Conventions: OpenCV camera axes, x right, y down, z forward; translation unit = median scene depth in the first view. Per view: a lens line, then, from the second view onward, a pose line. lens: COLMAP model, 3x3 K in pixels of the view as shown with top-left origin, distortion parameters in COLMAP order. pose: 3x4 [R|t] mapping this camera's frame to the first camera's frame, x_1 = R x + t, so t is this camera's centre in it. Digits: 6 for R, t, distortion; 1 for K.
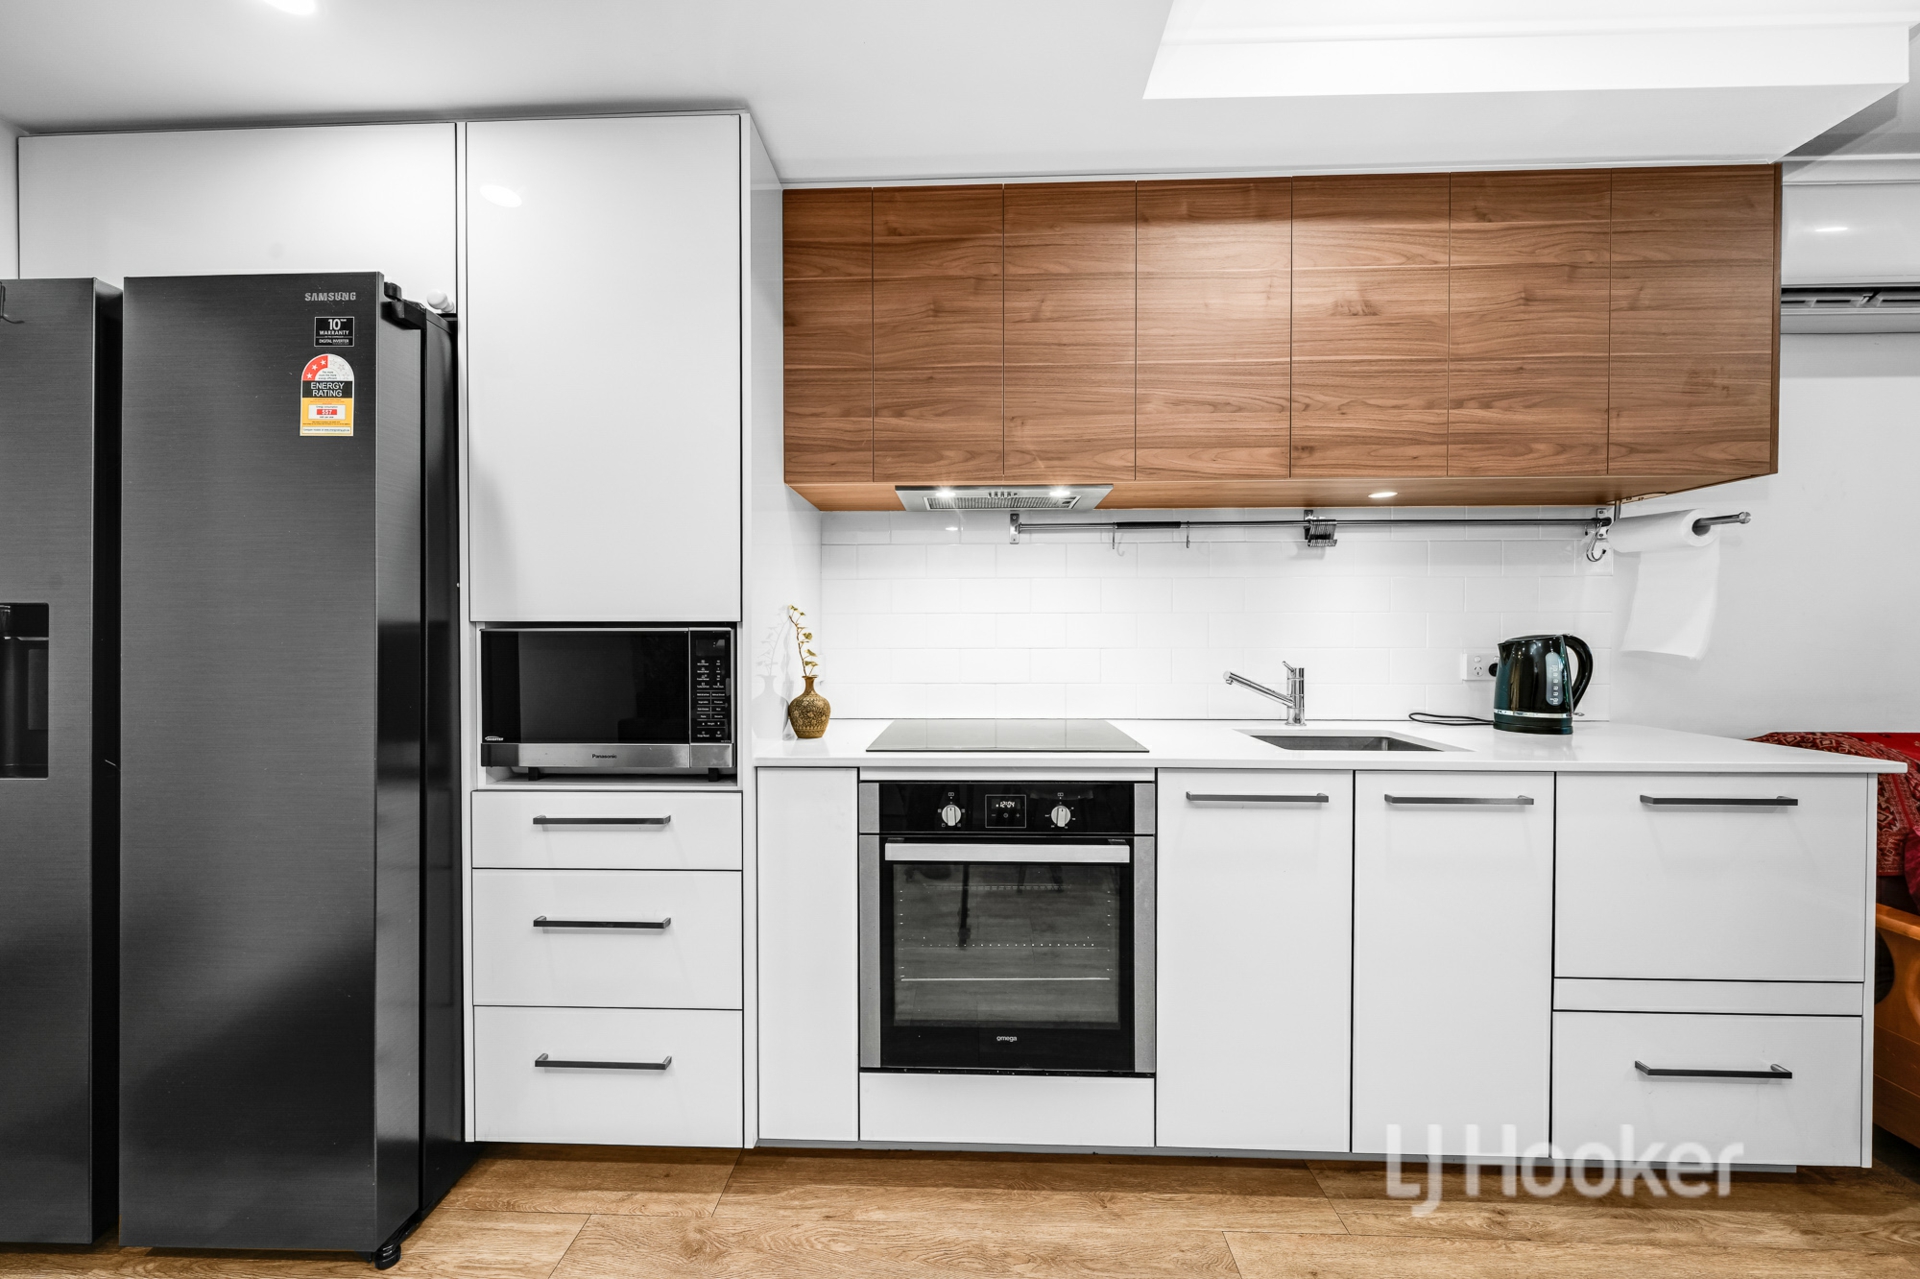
lens RADIAL K [[686.1, 0, 946.3], [0, 686.1, 643.8], [0, 0, 1]] dist [-0.002509, 0.000010]
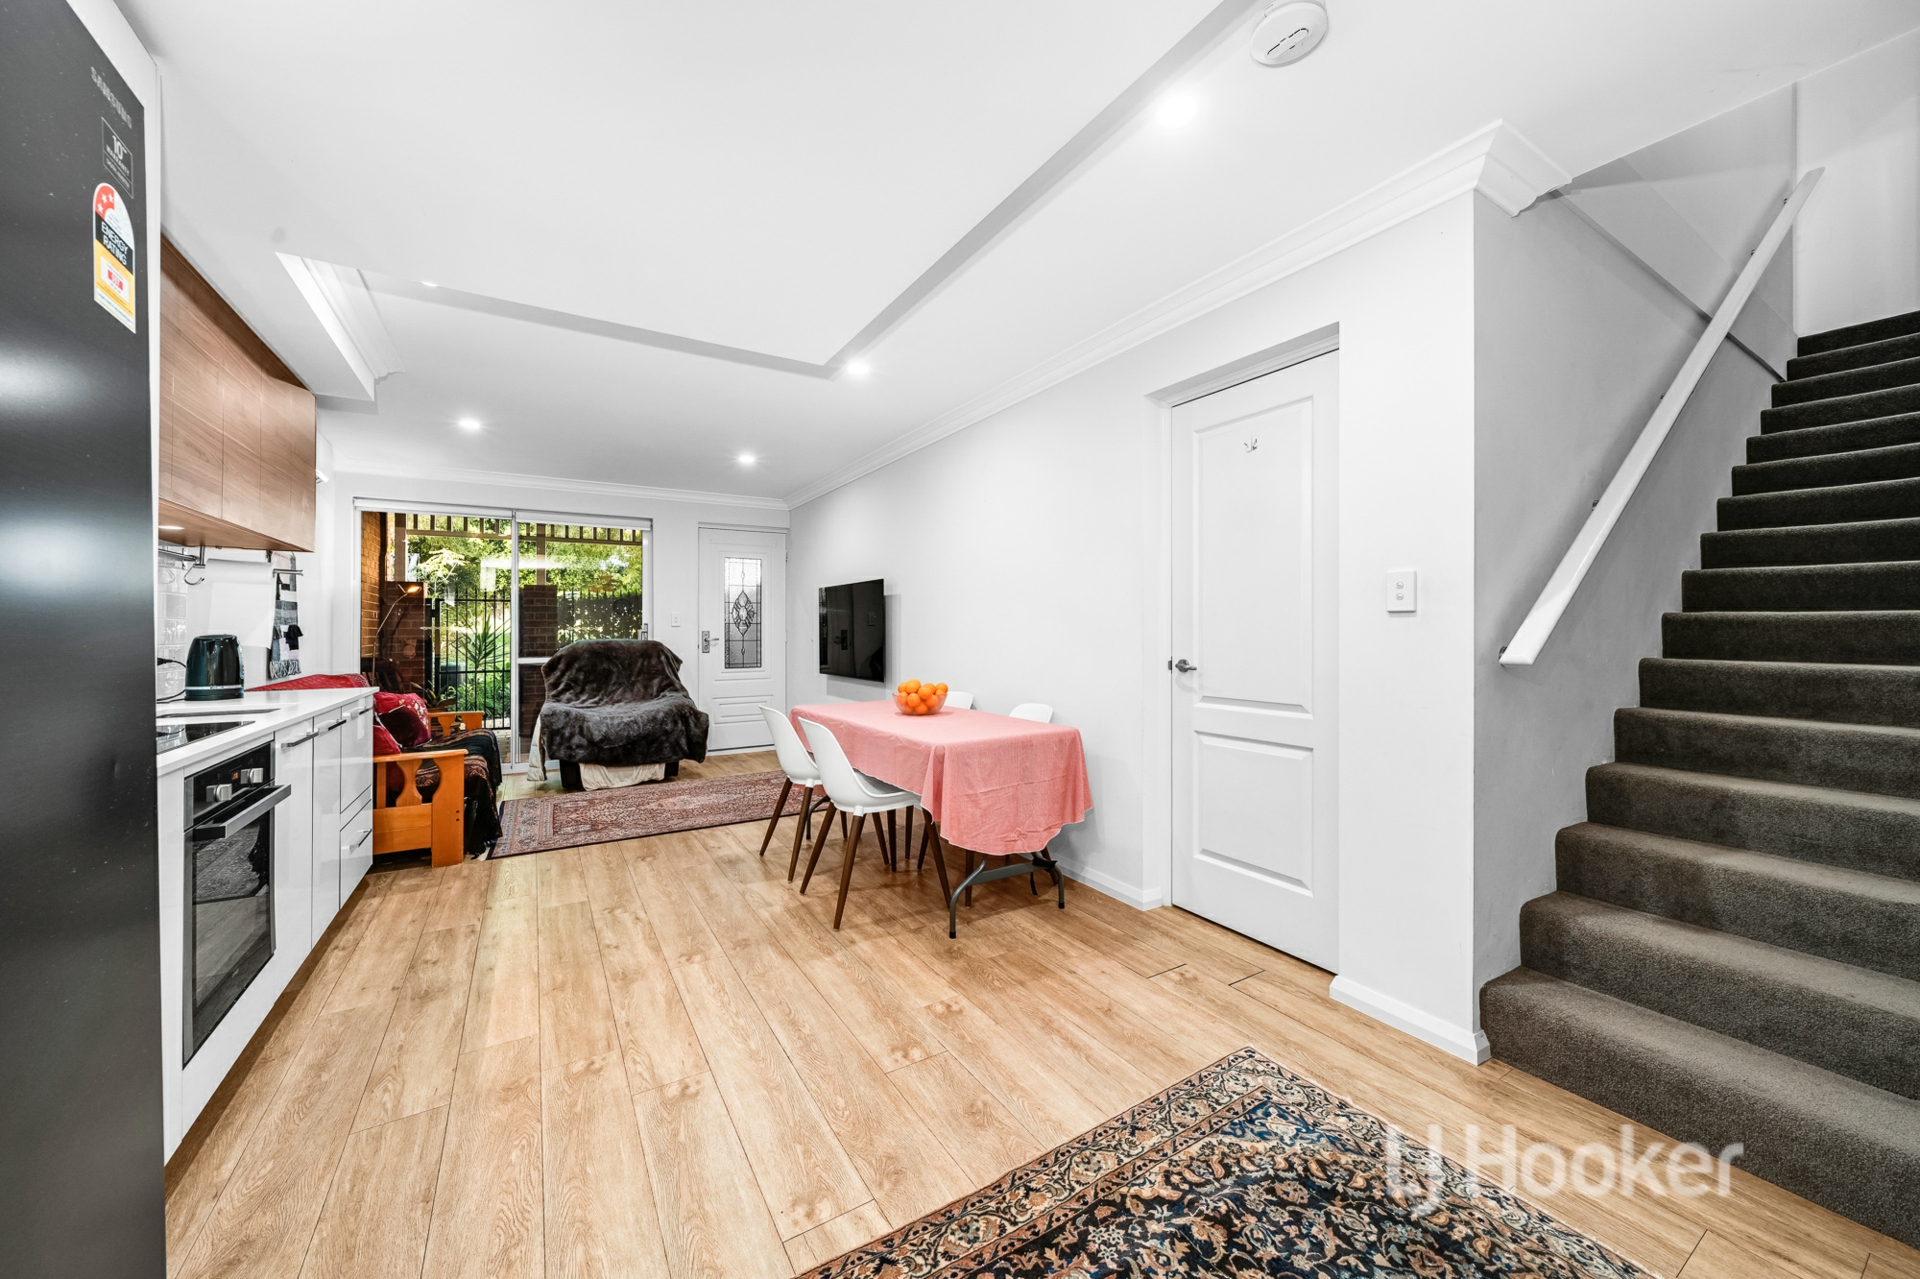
lens RADIAL K [[686.1, 0, 959.1], [0, 686.1, 630.1], [0, 0, 1]] dist [-0.002509, 0.000010]
pose [[-0.559321, 0.003241, 0.828945, -1.460478], [0.016174, 0.999845, 0.007004, -0.008771], [-0.828794, 0.017325, -0.559286, 0.546125]]
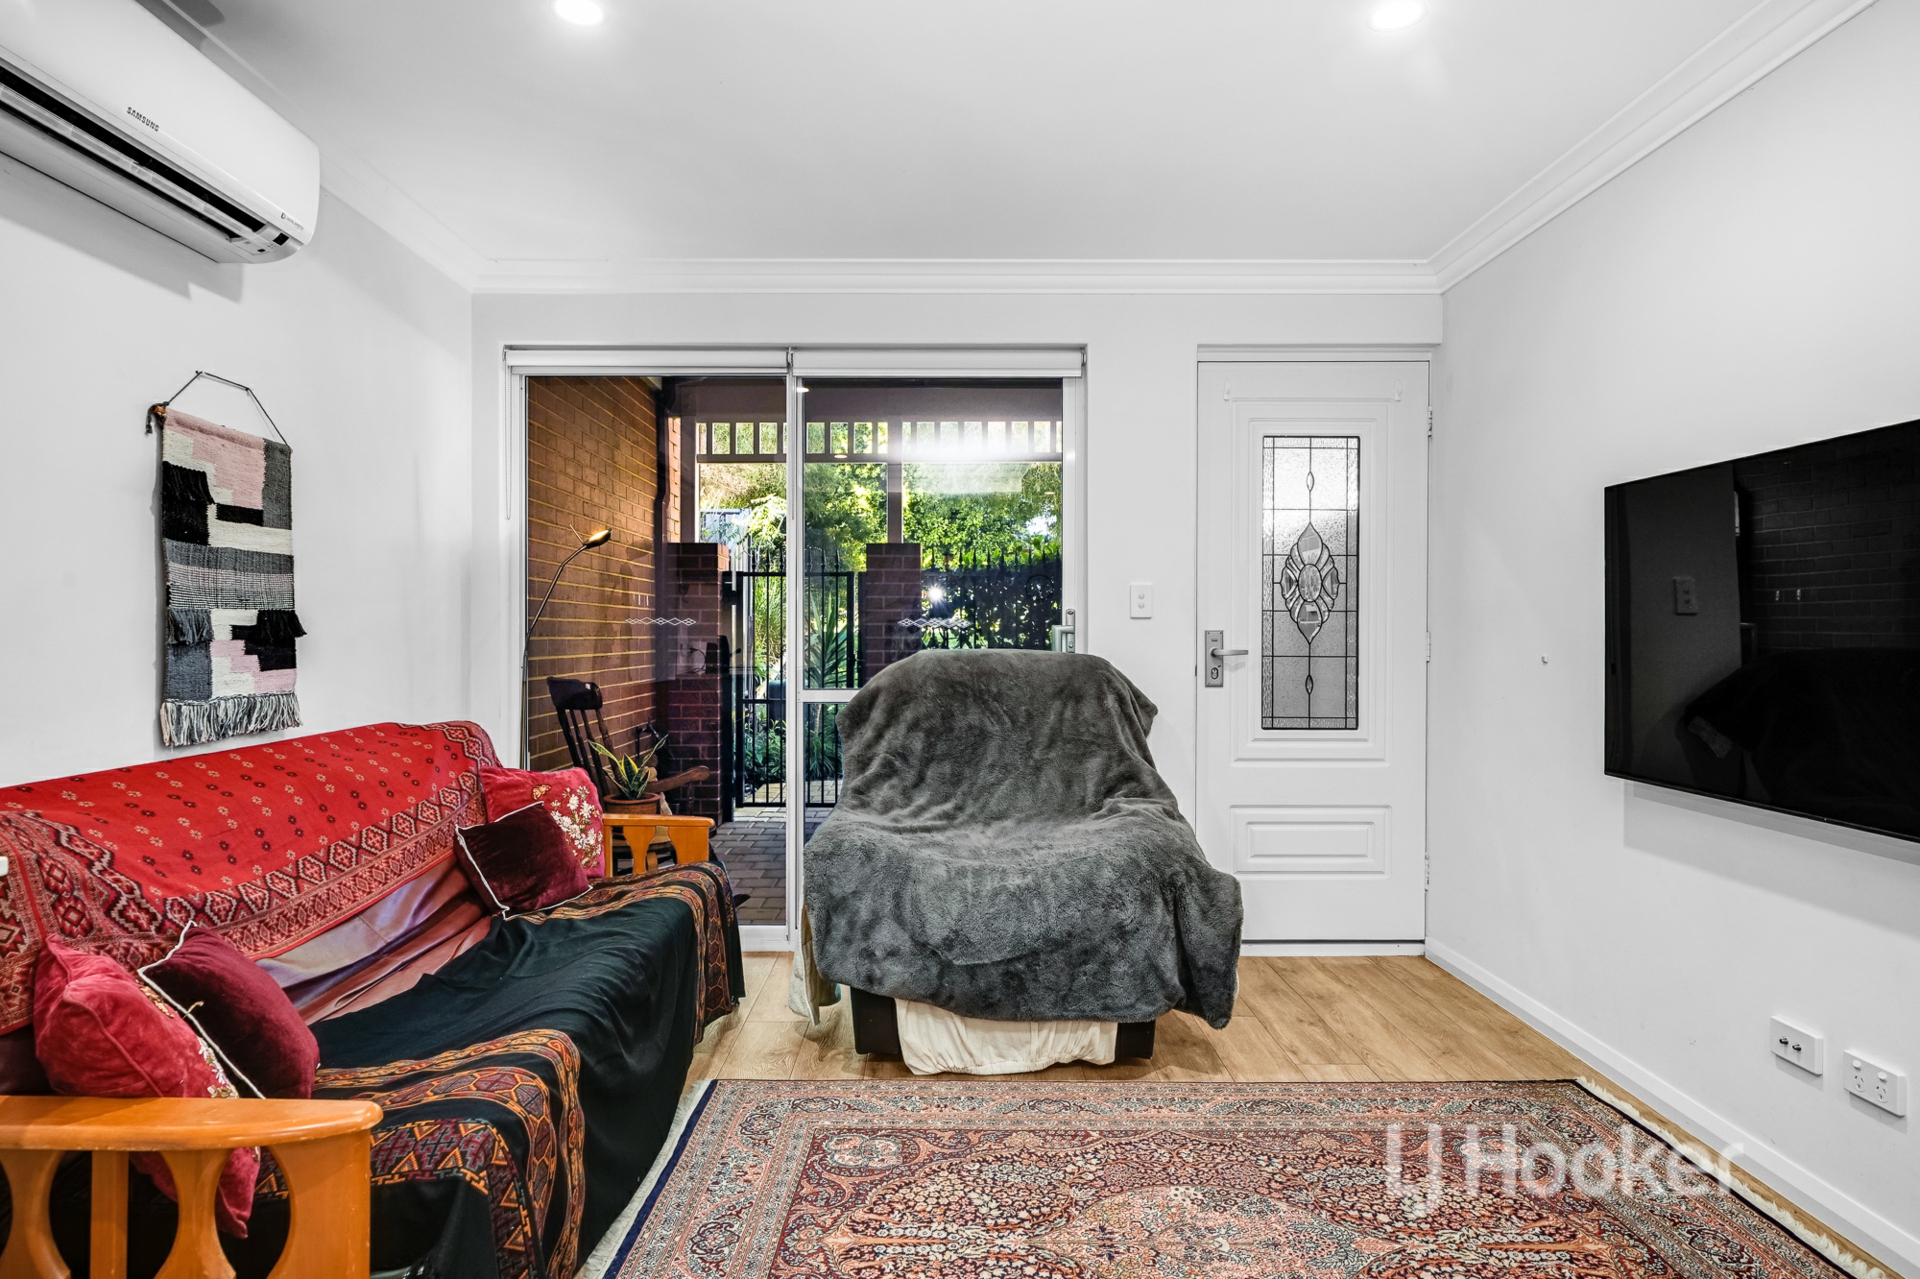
lens RADIAL K [[1047.4, 0, 947.7], [0, 1047.4, 644.0], [0, 0, 1]] dist [-0.000800, -0.000403]
pose [[-0.040692, -0.010880, 0.999113, 0.432816], [0.012010, 0.999863, 0.011377, -0.002665], [-0.999100, 0.012462, -0.040556, 0.211730]]
